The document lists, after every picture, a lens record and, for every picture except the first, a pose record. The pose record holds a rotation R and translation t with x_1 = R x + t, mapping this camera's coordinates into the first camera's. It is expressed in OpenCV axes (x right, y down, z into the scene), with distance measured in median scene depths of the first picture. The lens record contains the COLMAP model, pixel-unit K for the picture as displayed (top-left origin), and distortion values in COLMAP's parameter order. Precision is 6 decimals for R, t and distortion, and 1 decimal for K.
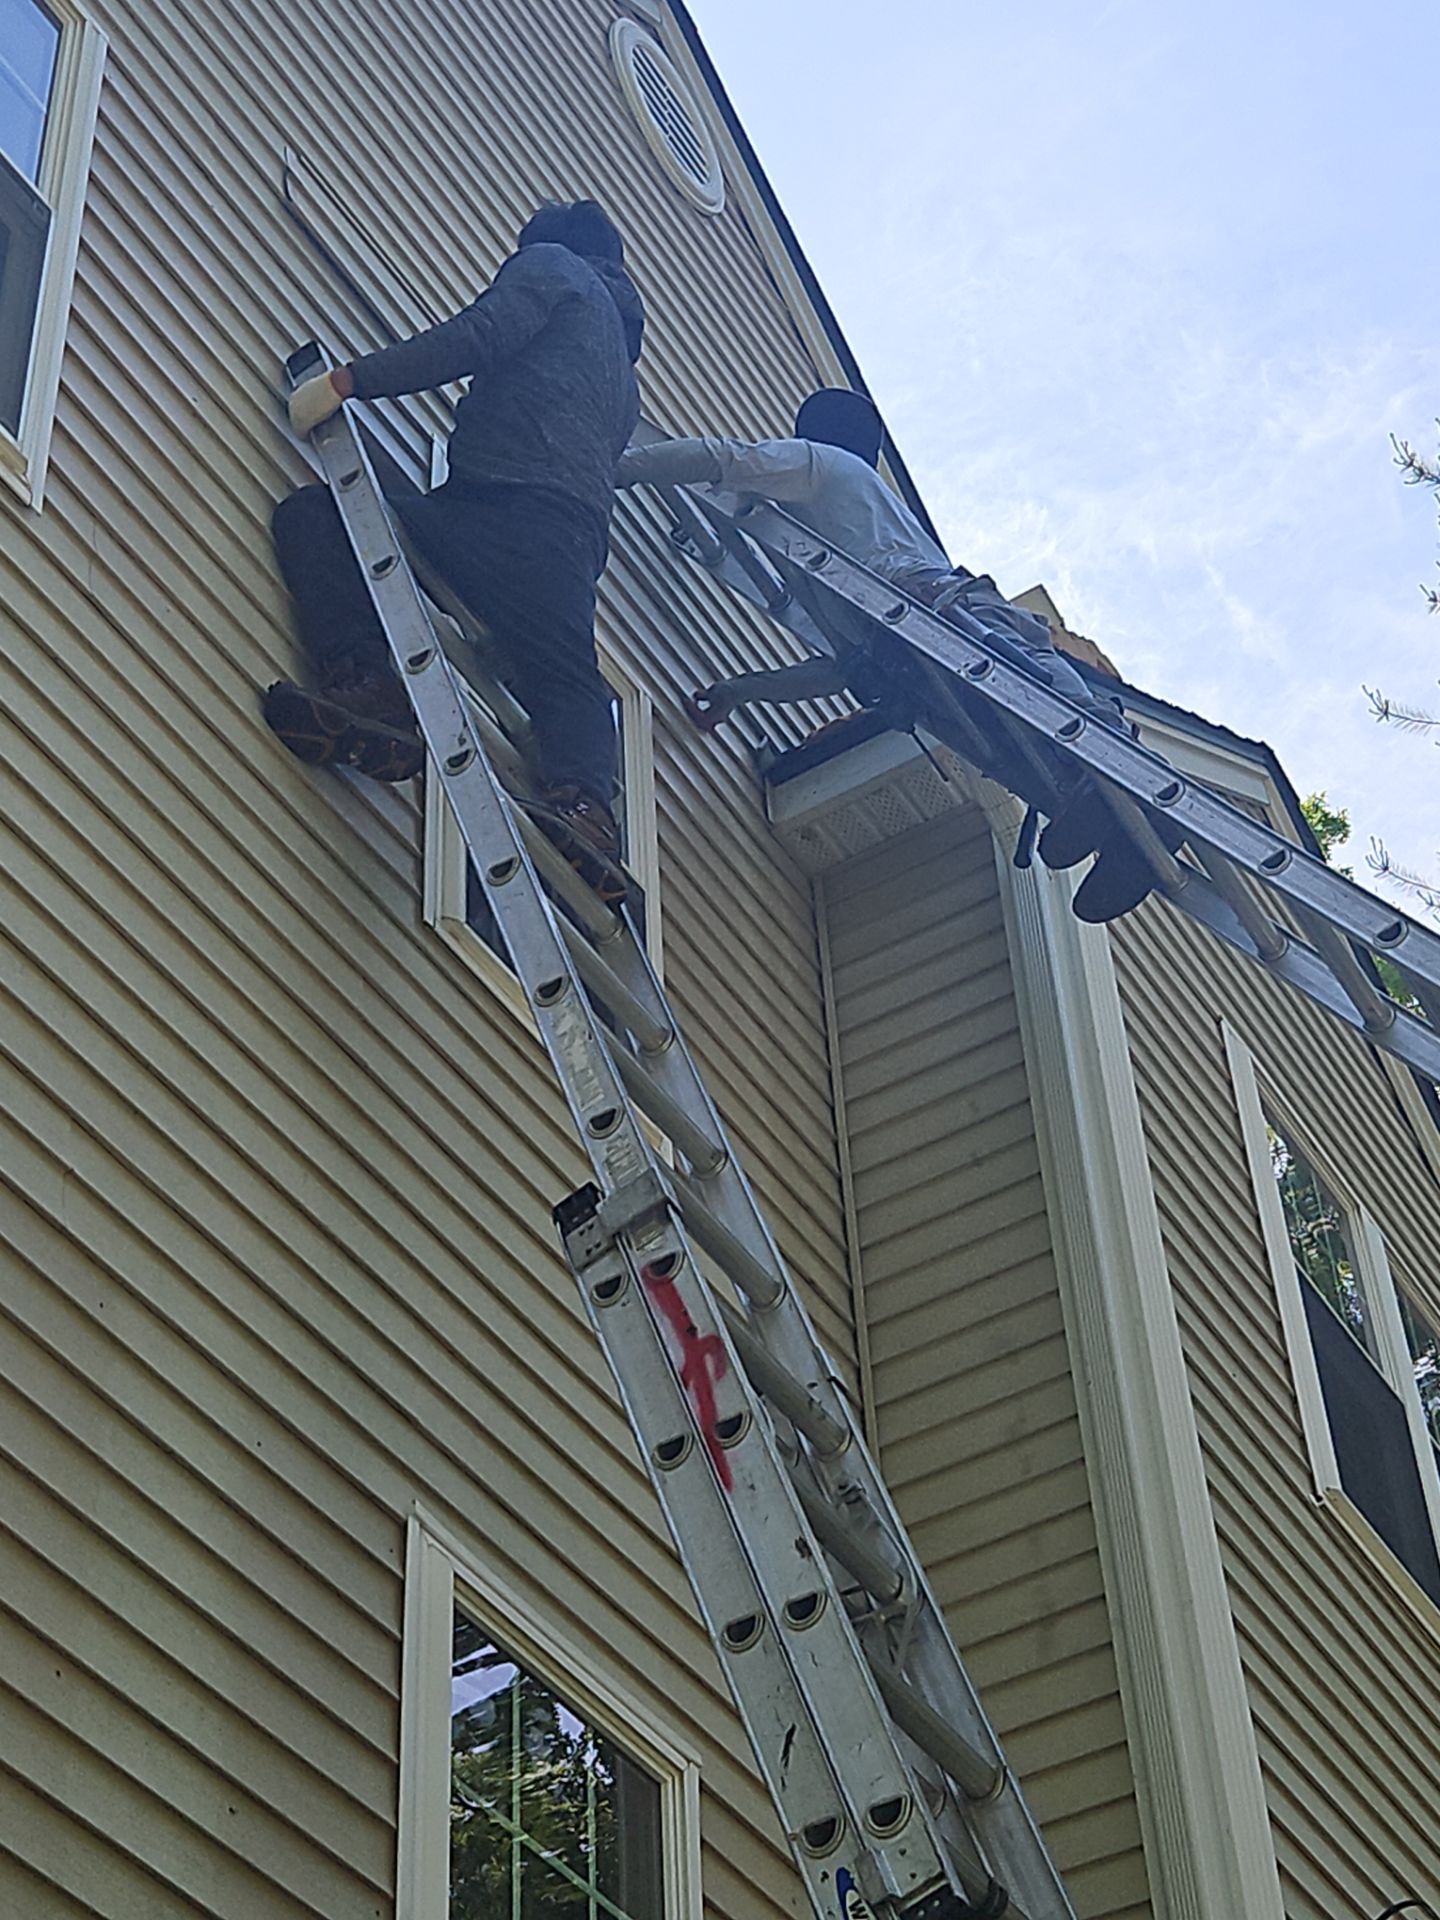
lens RADIAL K [[3512.3, 0, 720.0], [0, 3512.3, 960.0], [0, 0, 1]] dist [0.095870, 0.025801]
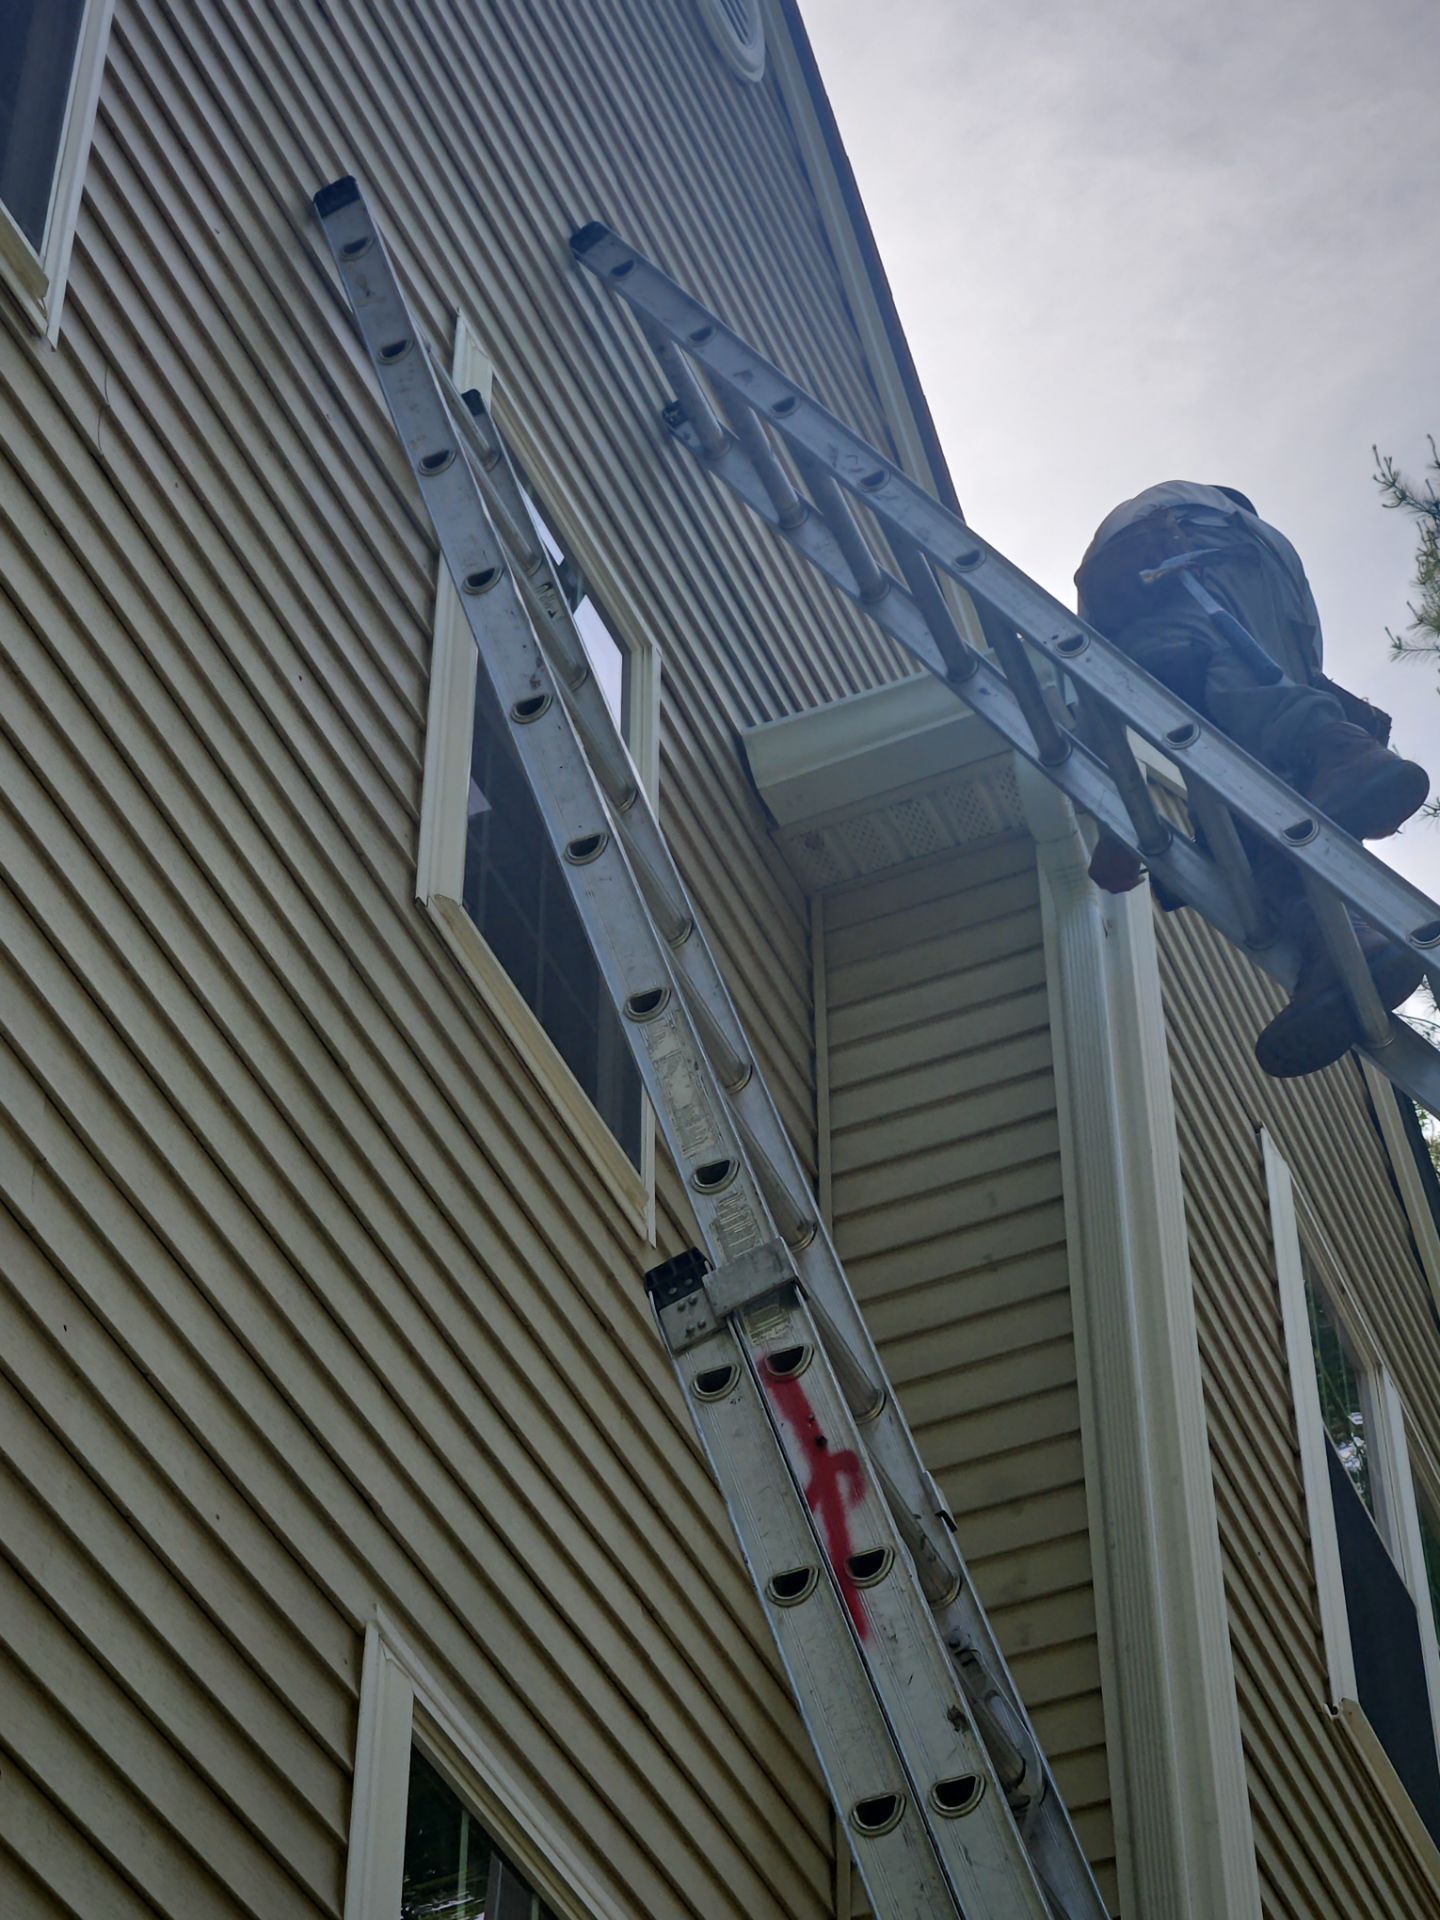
lens RADIAL K [[4306.7, 0, 720.0], [0, 4306.7, 960.0], [0, 0, 1]] dist [-0.587878, 6.600958]
pose [[0.990906, 0.118715, 0.063335, -0.101428], [-0.118322, 0.992926, -0.009943, 0.006815], [-0.064068, 0.002359, 0.997943, 0.013639]]
